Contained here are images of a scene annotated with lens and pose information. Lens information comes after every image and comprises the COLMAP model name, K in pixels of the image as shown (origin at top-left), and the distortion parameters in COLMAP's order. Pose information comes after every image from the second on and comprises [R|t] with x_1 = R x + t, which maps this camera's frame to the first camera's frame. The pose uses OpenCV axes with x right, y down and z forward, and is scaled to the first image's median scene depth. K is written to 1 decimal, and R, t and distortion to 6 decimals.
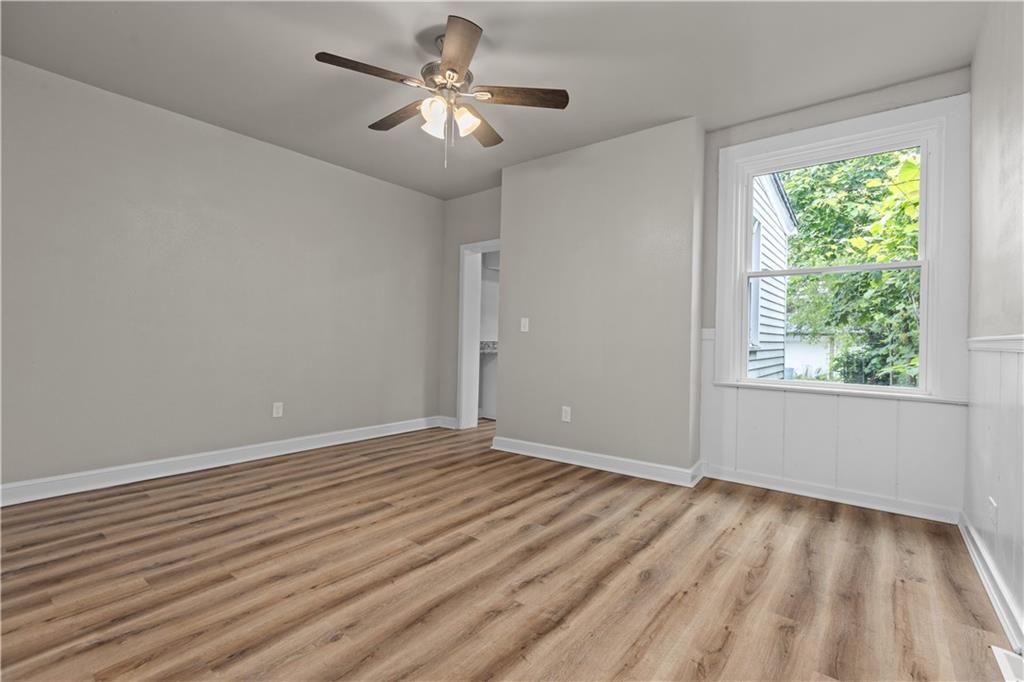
lens RADIAL K [[462.3, 0, 513.2], [0, 462.3, 343.4], [0, 0, 1]] dist [0.002782, 0.000669]
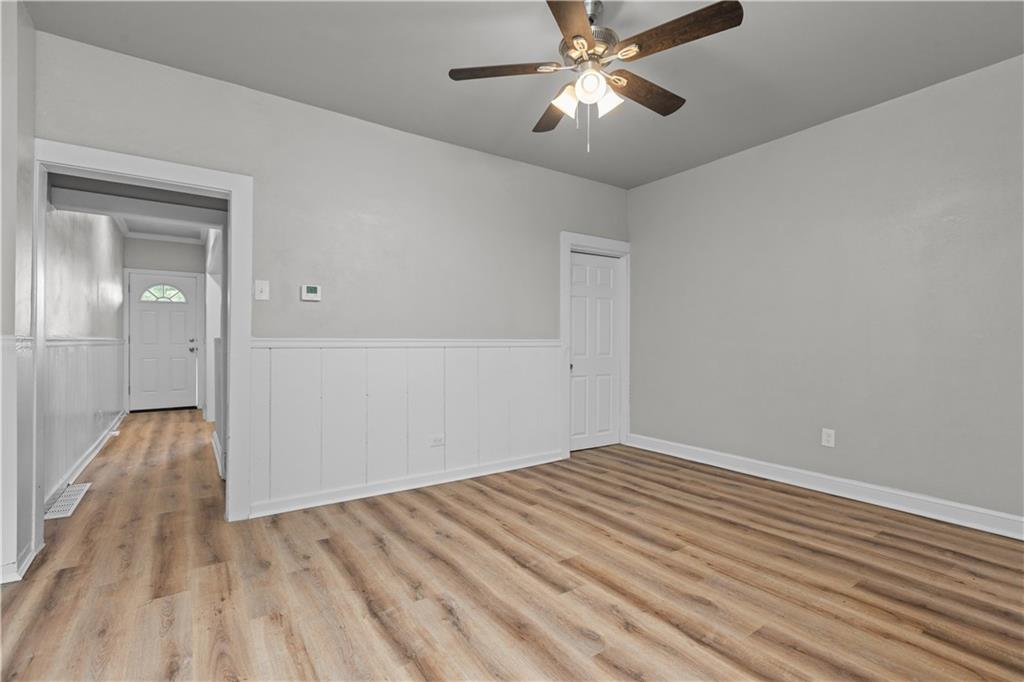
lens RADIAL K [[465.4, 0, 516.3], [0, 465.4, 344.9], [0, 0, 1]] dist [0.000574, -0.000010]
pose [[-0.282291, -0.012084, -0.959253, 0.718535], [-0.020026, 0.999777, -0.006702, -0.009374], [0.959120, 0.017319, -0.282470, 1.109686]]
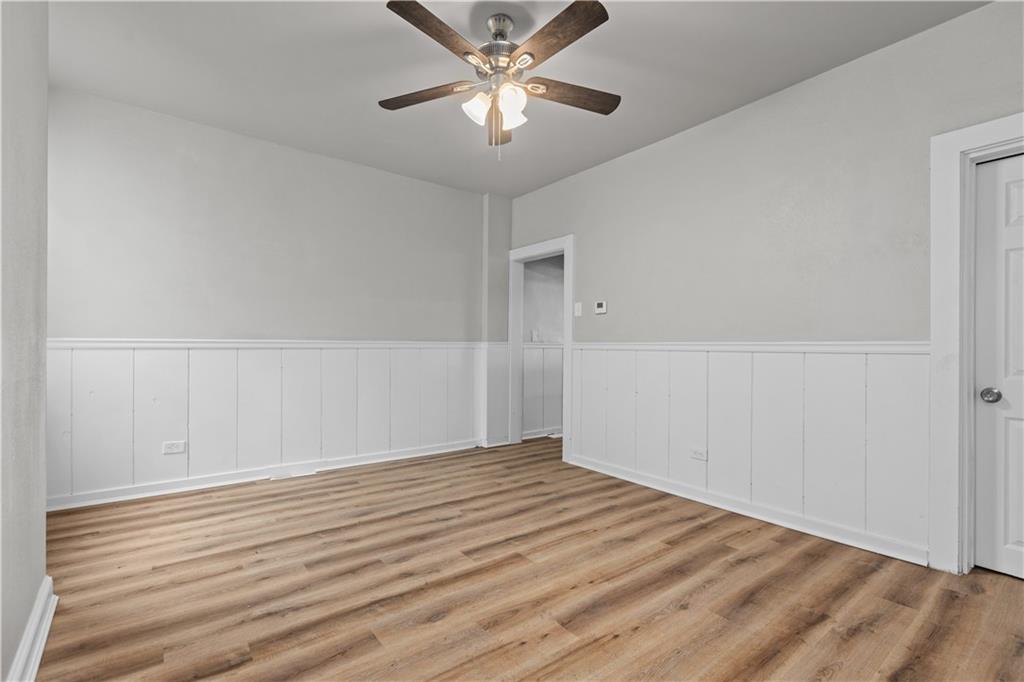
lens RADIAL K [[462.3, 0, 513.2], [0, 462.3, 343.4], [0, 0, 1]] dist [0.002782, 0.000669]
pose [[-0.971211, -0.021076, 0.237287, -0.395897], [-0.018662, 0.999749, 0.012415, -0.035565], [-0.237489, 0.007629, -0.971360, 1.867169]]
